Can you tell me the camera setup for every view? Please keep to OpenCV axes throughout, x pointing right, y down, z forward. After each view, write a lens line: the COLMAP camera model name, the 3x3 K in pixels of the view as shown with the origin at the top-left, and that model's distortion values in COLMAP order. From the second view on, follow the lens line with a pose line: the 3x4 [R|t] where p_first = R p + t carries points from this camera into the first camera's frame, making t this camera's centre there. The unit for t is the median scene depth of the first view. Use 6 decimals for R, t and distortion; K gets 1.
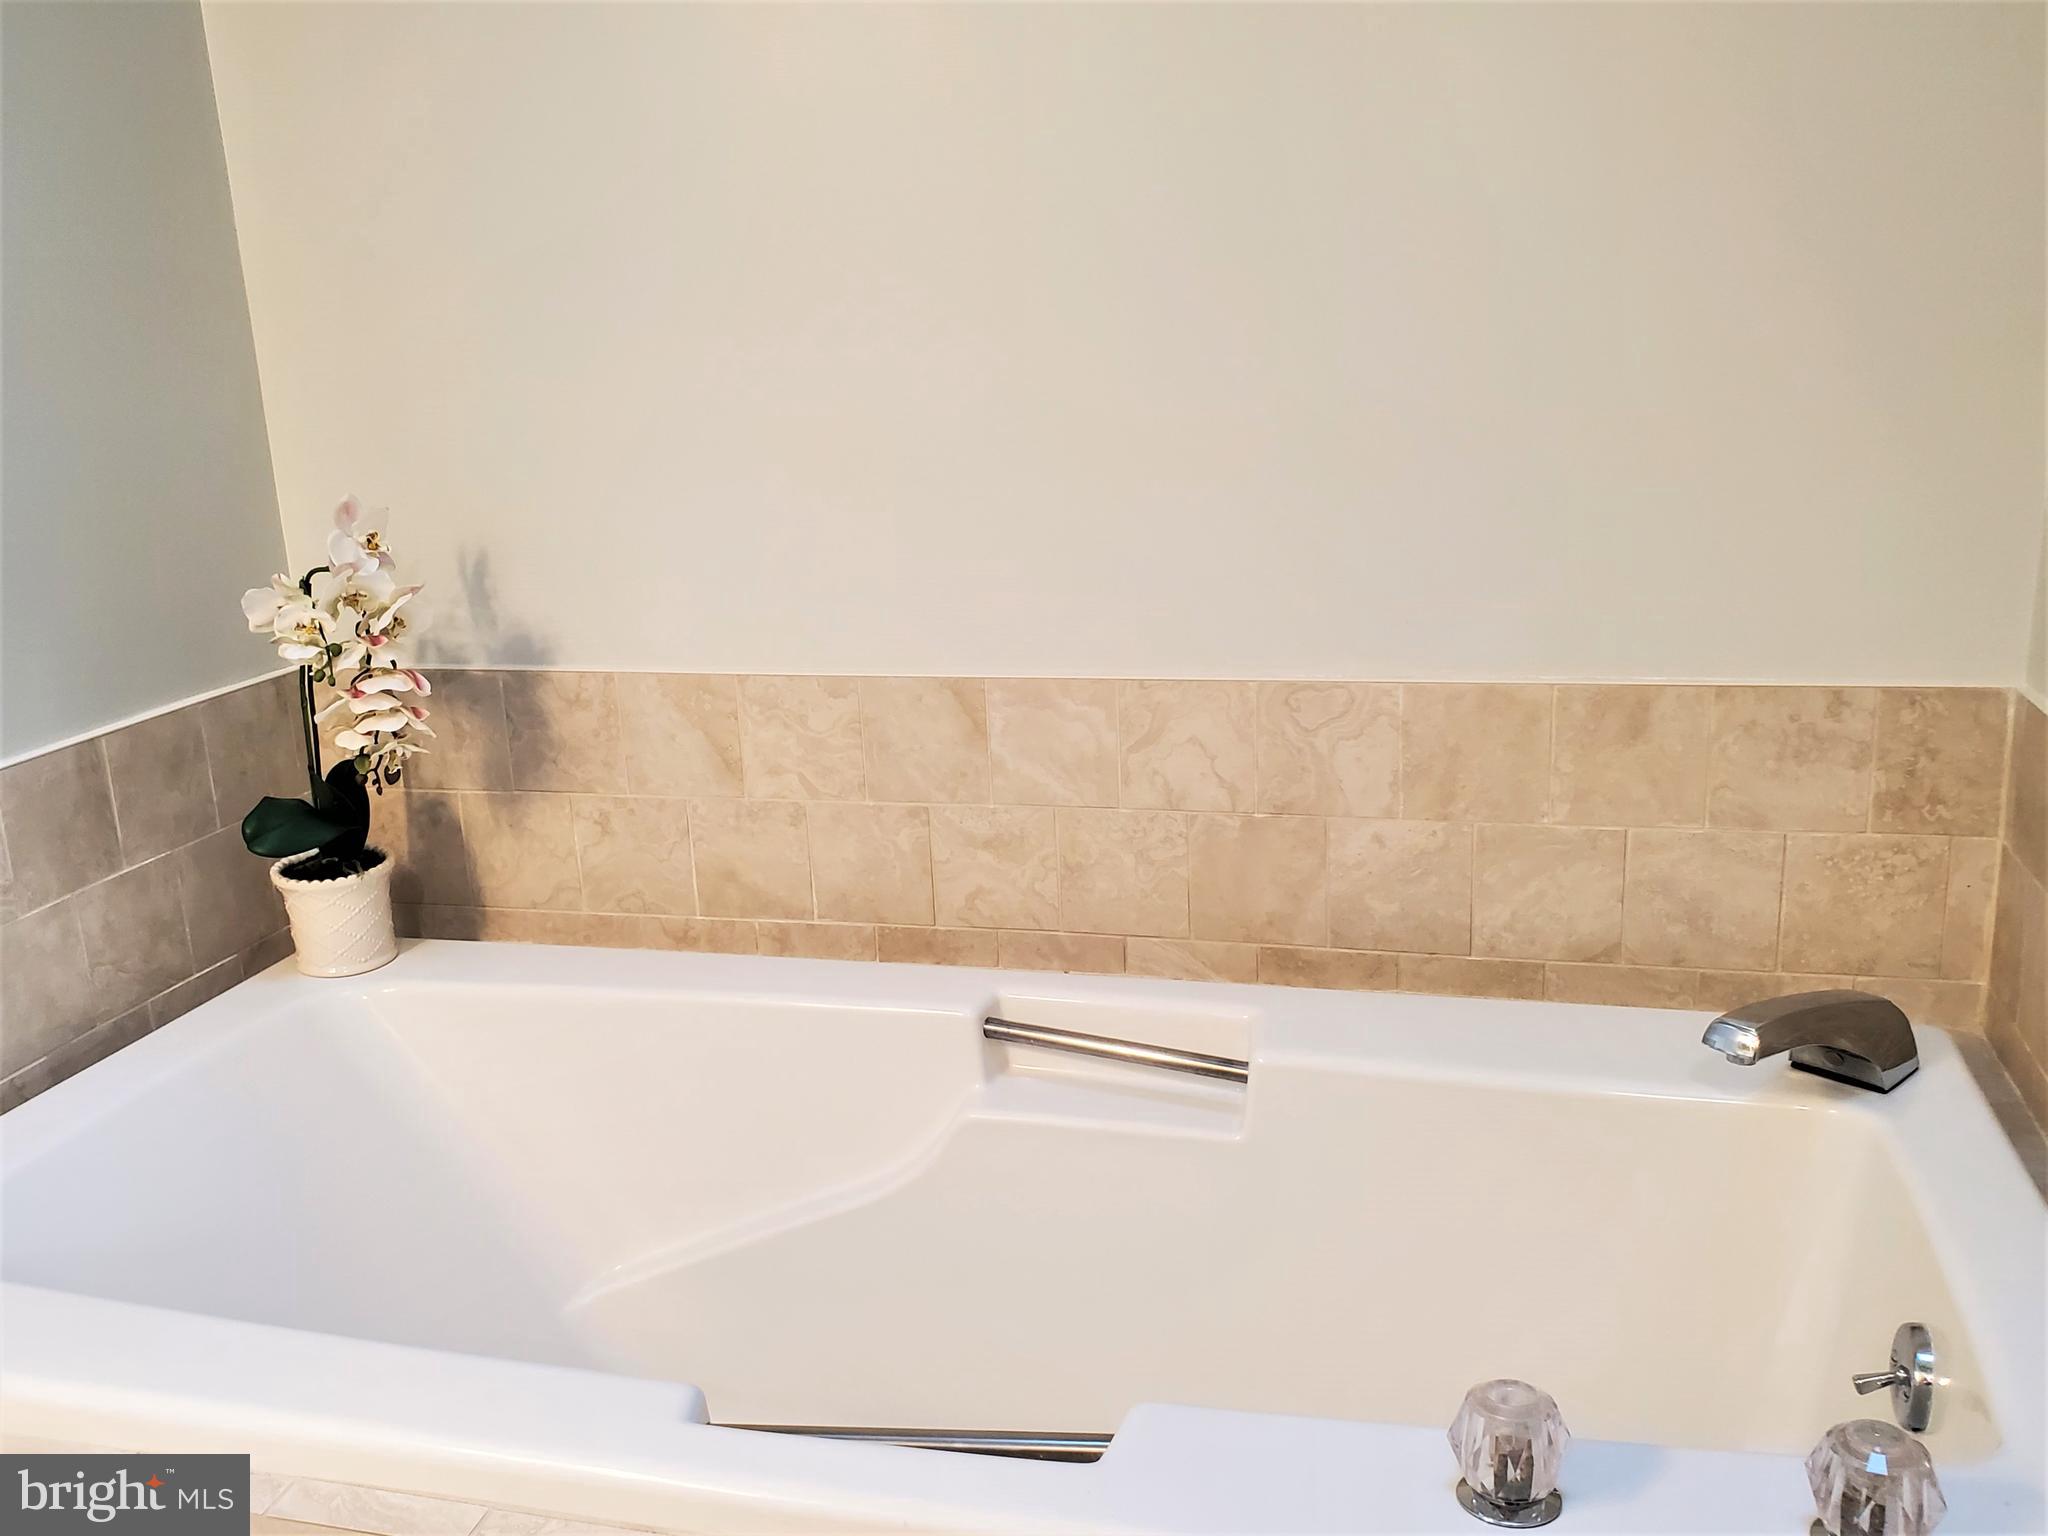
lens RADIAL K [[1717.4, 0, 1024.0], [0, 1717.4, 768.0], [0, 0, 1]] dist [0.093774, -0.304686]
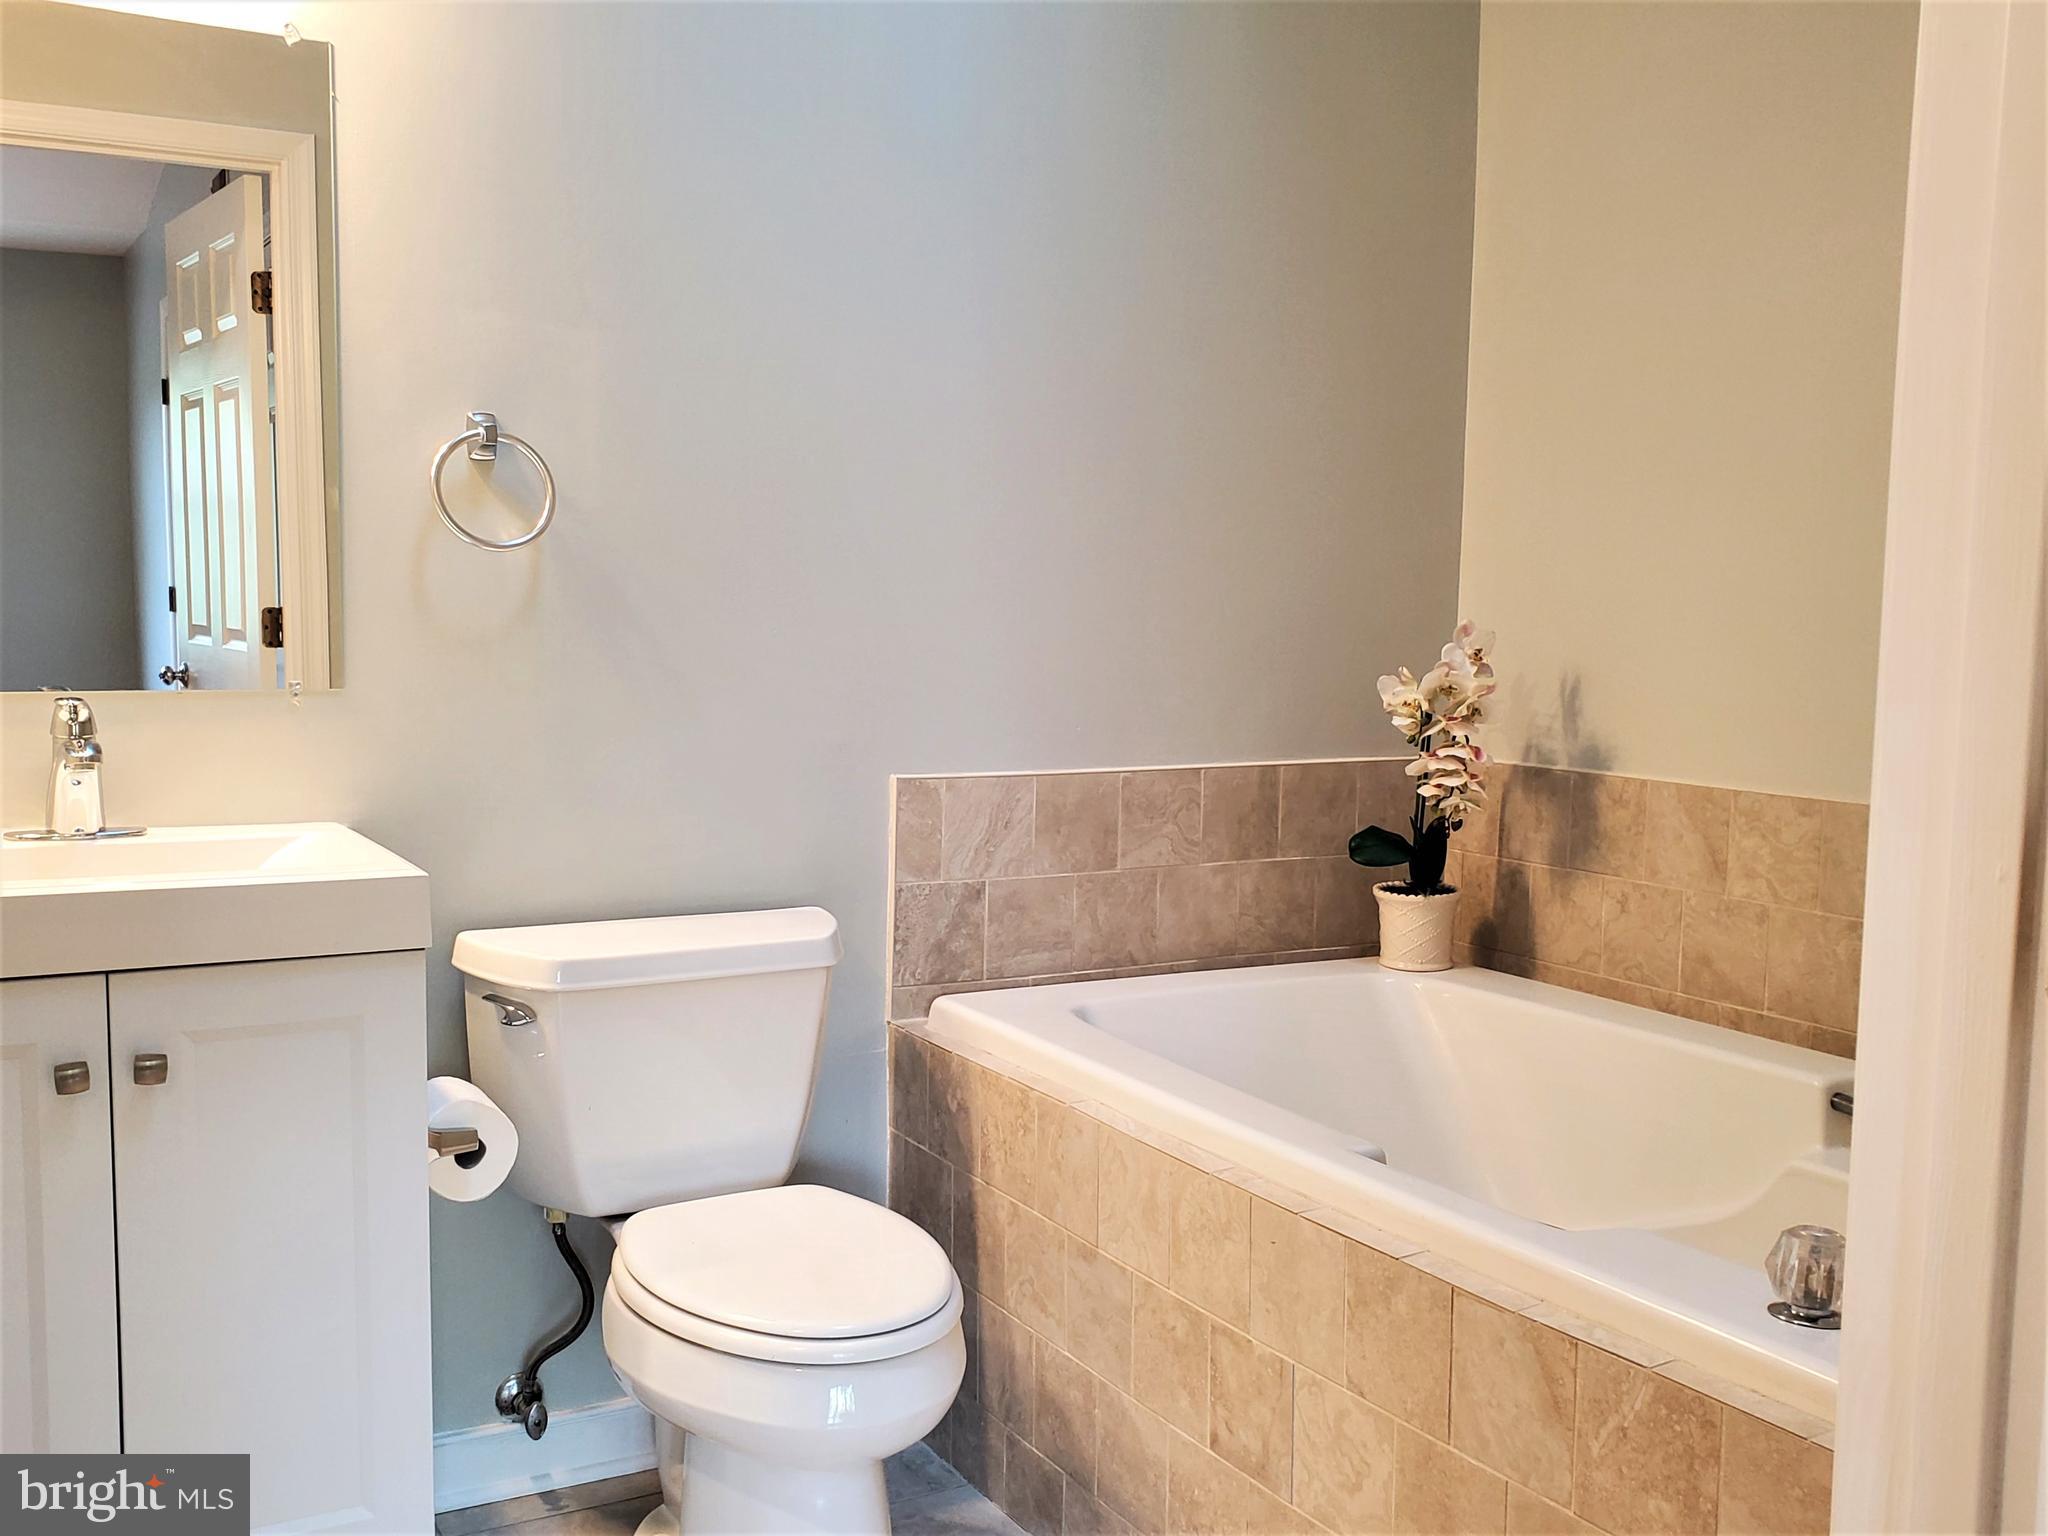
lens RADIAL K [[1937.3, 0, 1017.0], [0, 1937.3, 781.2], [0, 0, 1]] dist [0.200917, -0.585007]
pose [[0.677320, 0.117174, -0.726297, 0.482215], [-0.227733, 0.972138, -0.055541, 0.127472], [0.699554, 0.203021, 0.685133, -0.280950]]
